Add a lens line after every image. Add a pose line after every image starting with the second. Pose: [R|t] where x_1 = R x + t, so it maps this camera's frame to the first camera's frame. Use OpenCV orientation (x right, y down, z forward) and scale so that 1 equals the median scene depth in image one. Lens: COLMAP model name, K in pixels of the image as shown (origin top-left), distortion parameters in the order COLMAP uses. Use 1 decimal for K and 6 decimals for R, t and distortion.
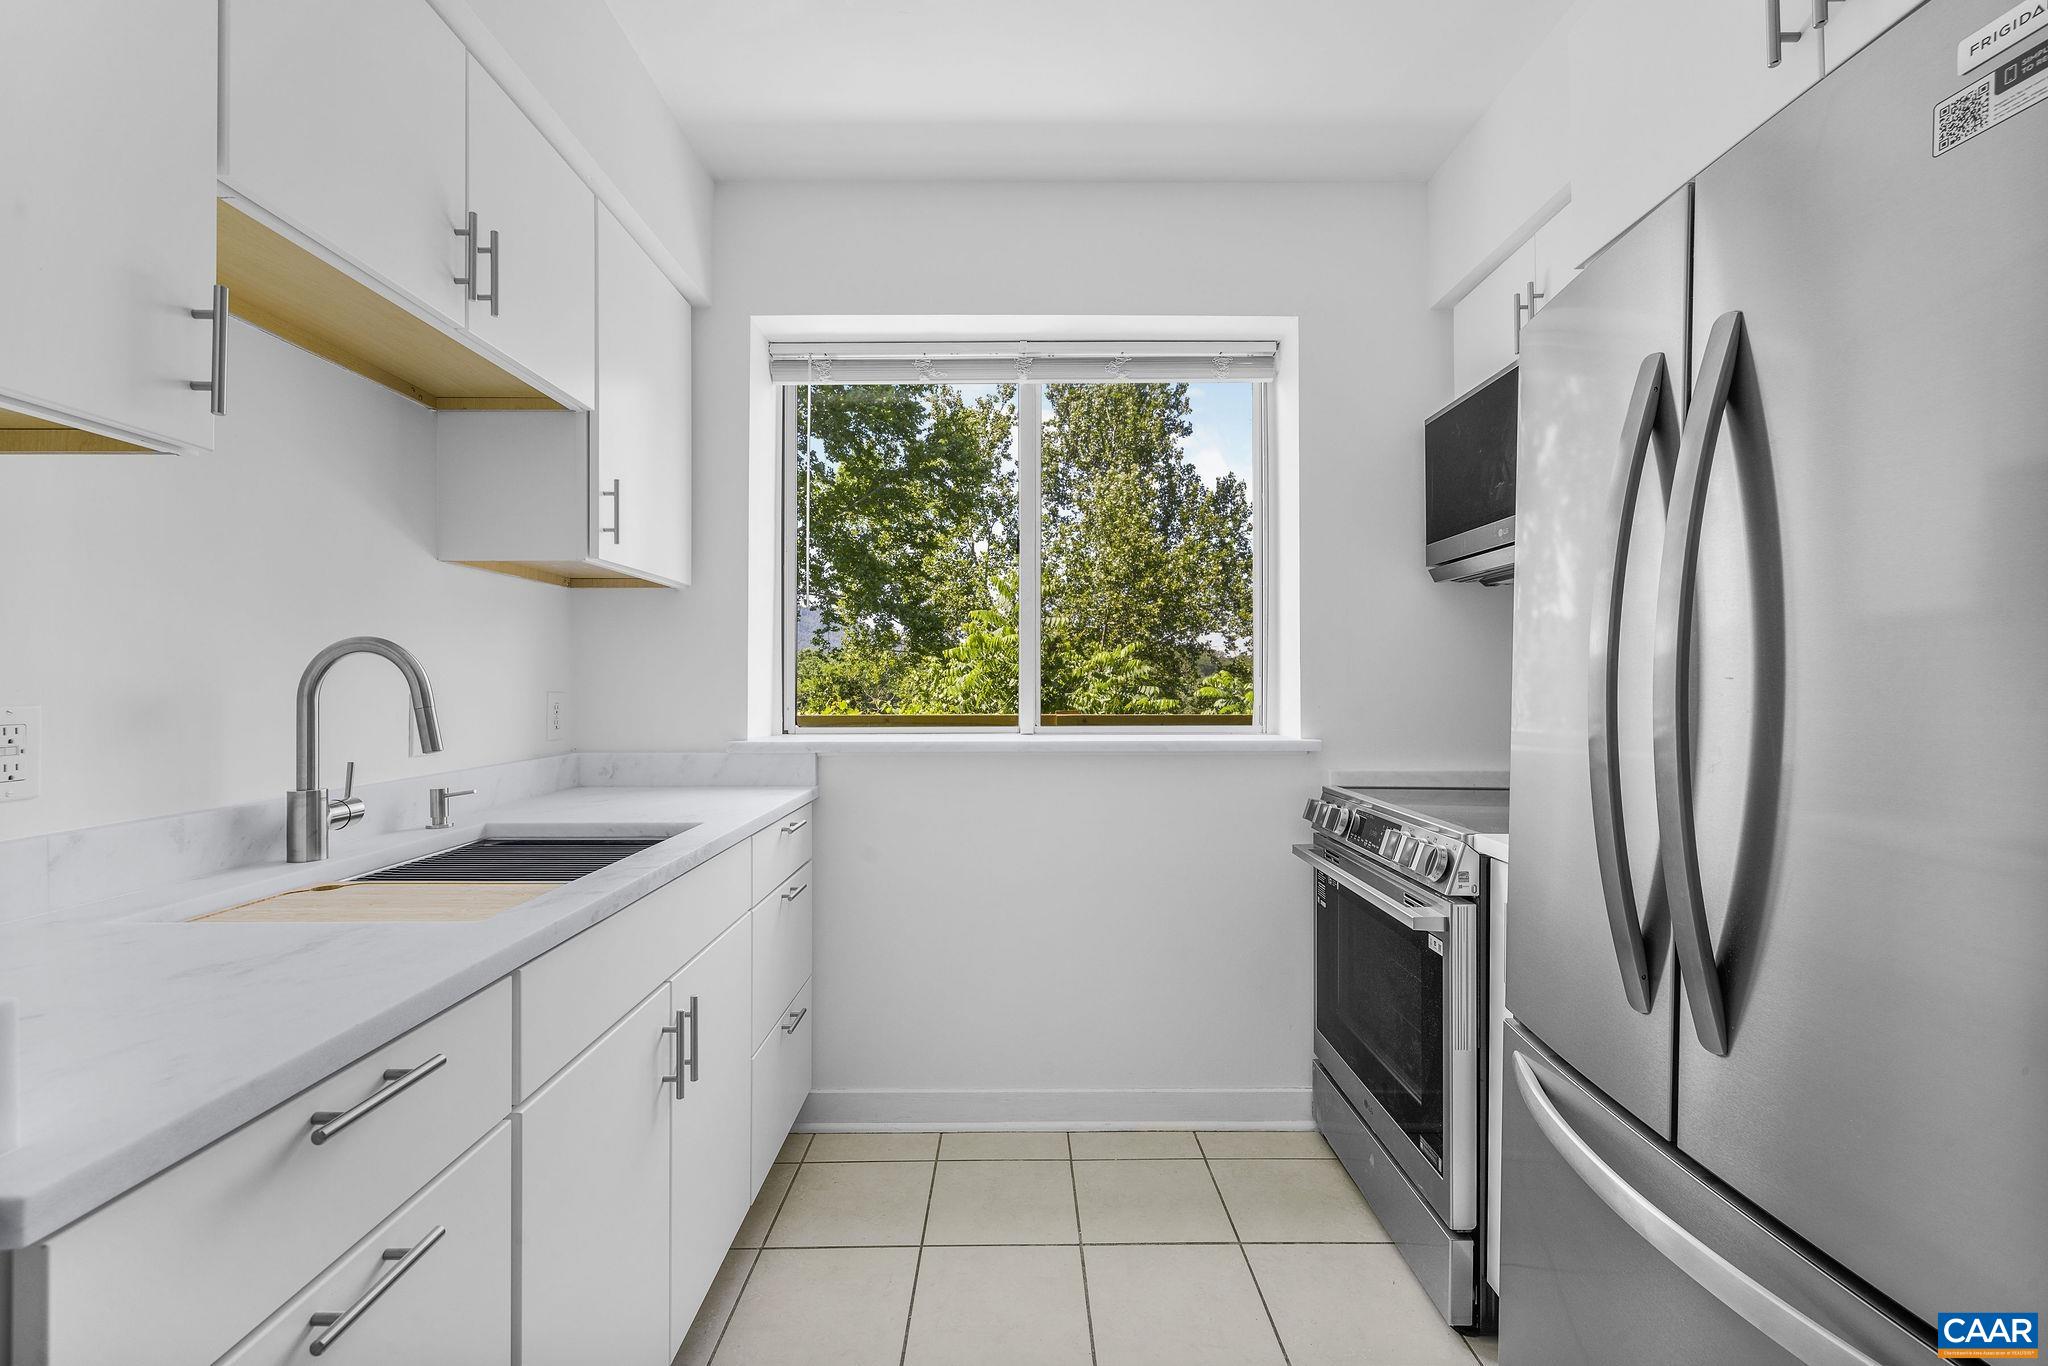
lens RADIAL K [[867.1, 0, 1021.8], [0, 867.1, 679.3], [0, 0, 1]] dist [0.005563, -0.002488]
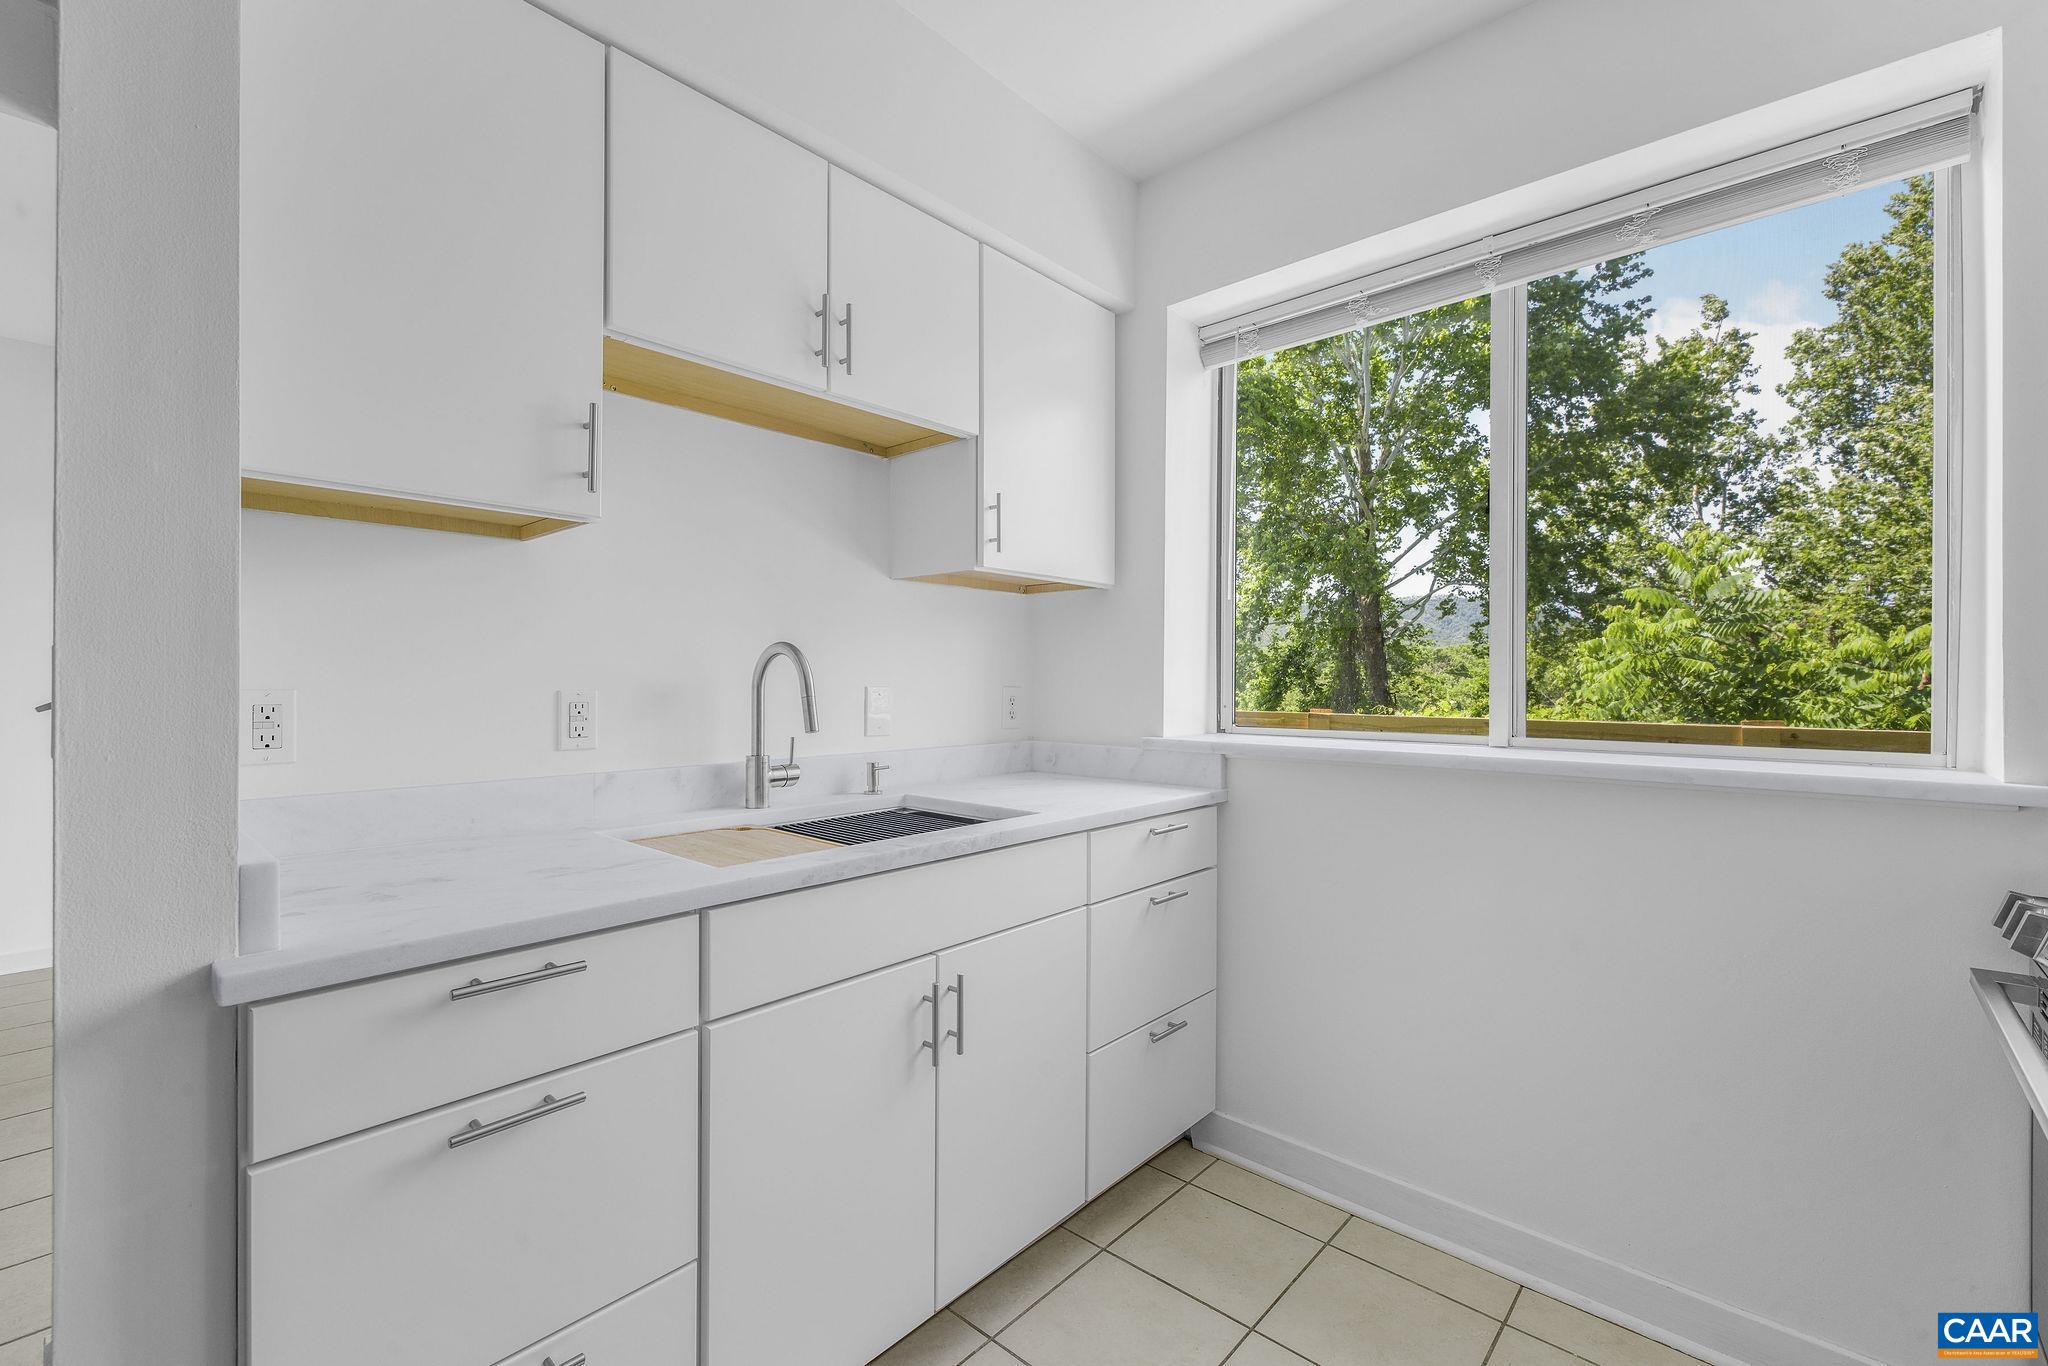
lens RADIAL K [[867.1, 0, 1016.2], [0, 867.1, 680.4], [0, 0, 1]] dist [0.005563, -0.002488]
pose [[0.739440, 0.003320, -0.673214, 0.232252], [-0.001404, 0.999993, 0.003390, 0.002397], [0.673221, -0.001562, 0.739440, 0.160716]]
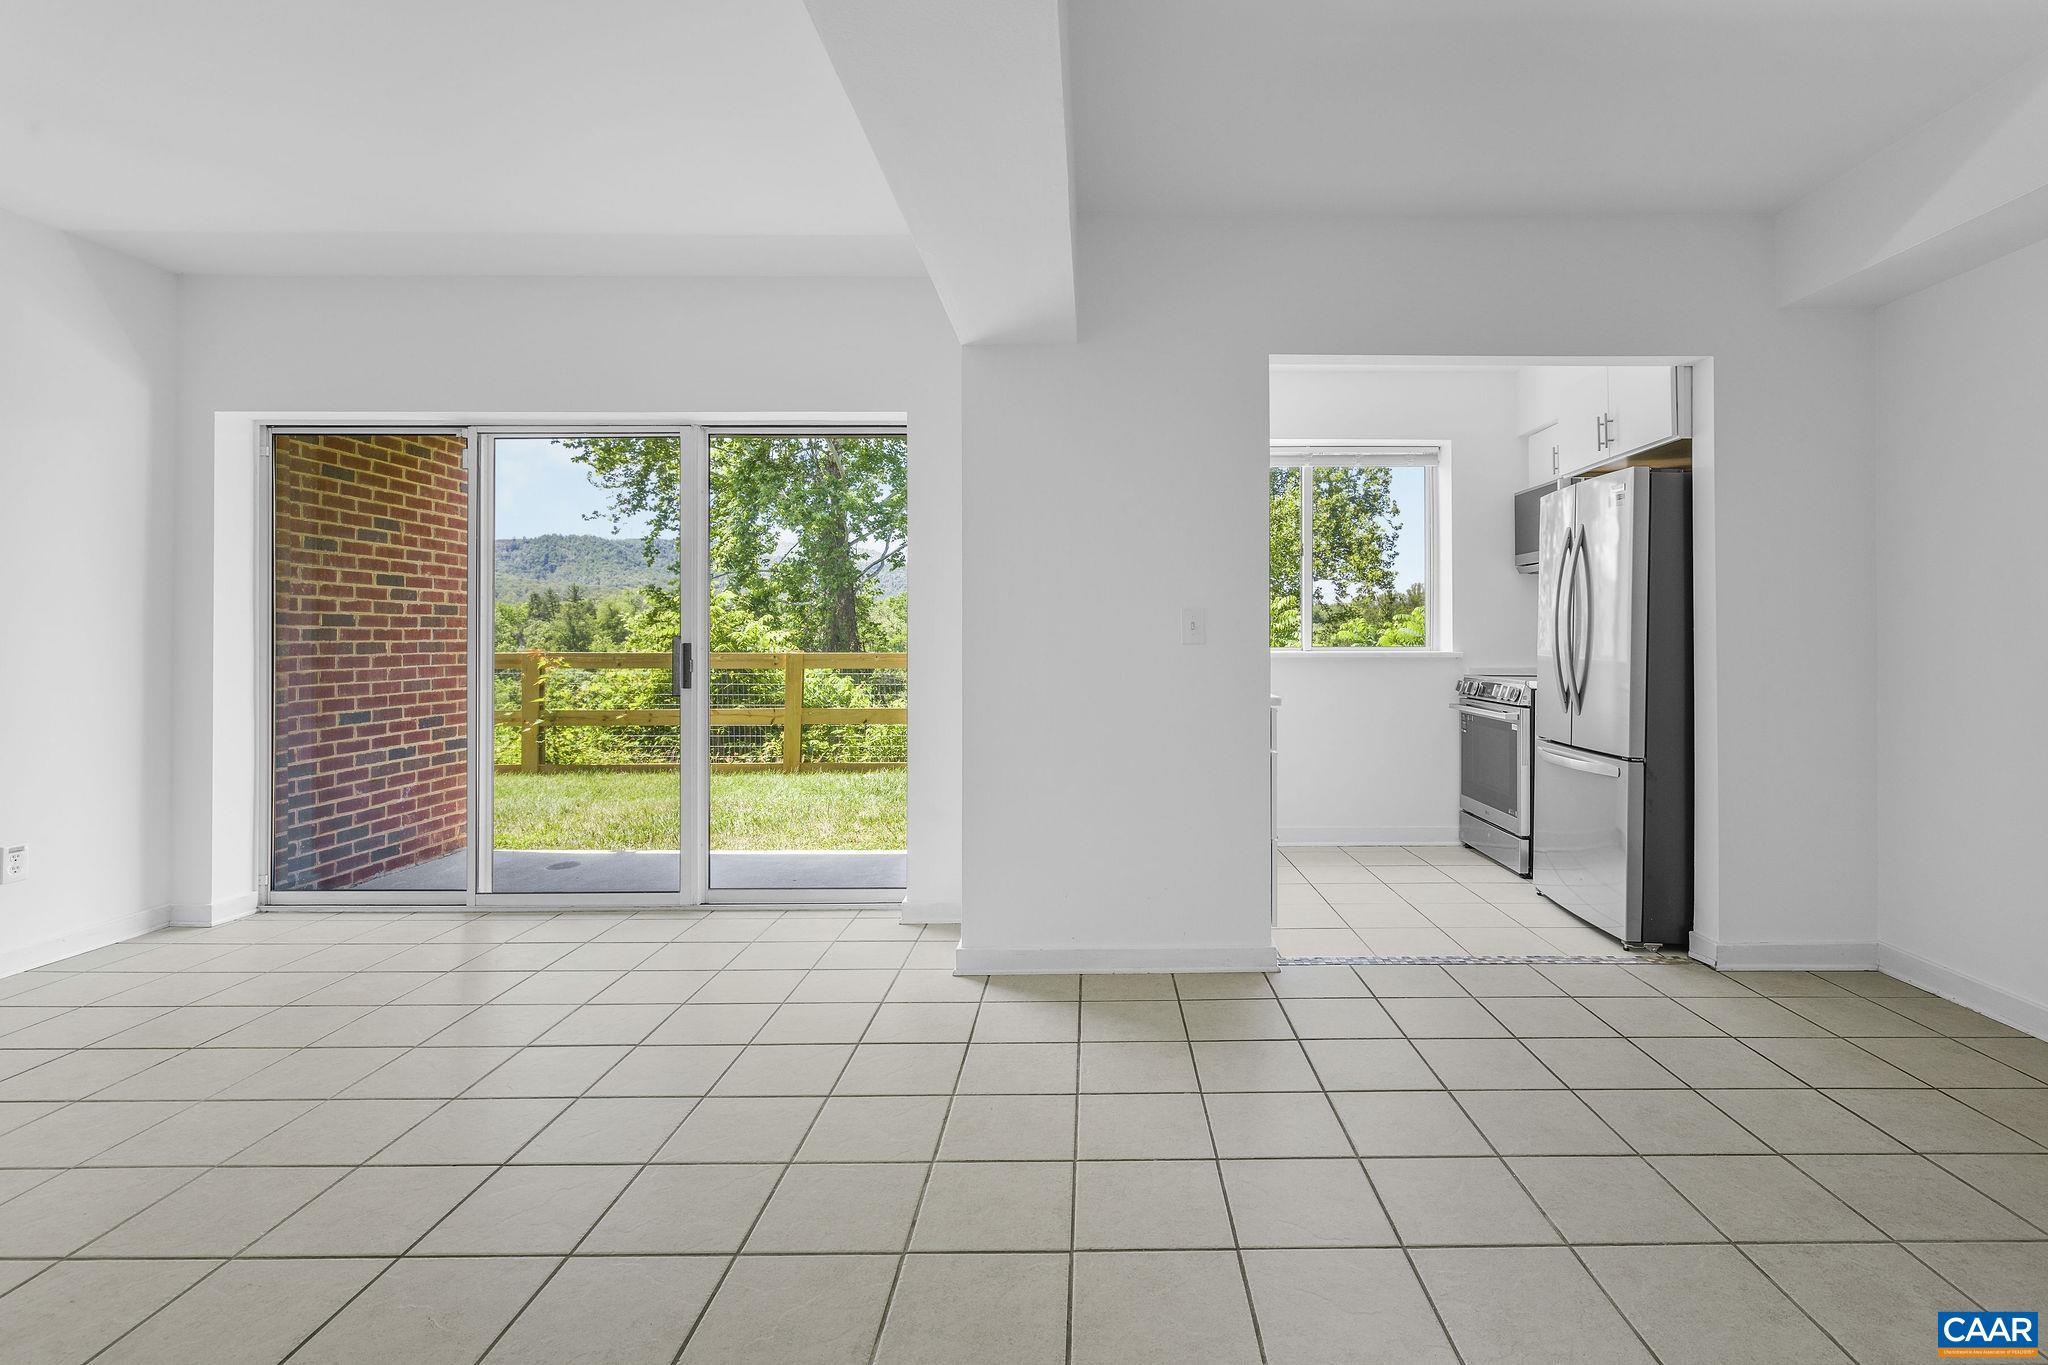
lens RADIAL K [[940.9, 0, 1072.5], [0, 940.9, 628.8], [0, 0, 1]] dist [-0.009144, -0.000153]
pose [[0.999413, 0.000885, -0.034256, -0.486883], [-0.000856, 0.999999, 0.000860, 0.016208], [0.034257, -0.000830, 0.999413, -1.211228]]
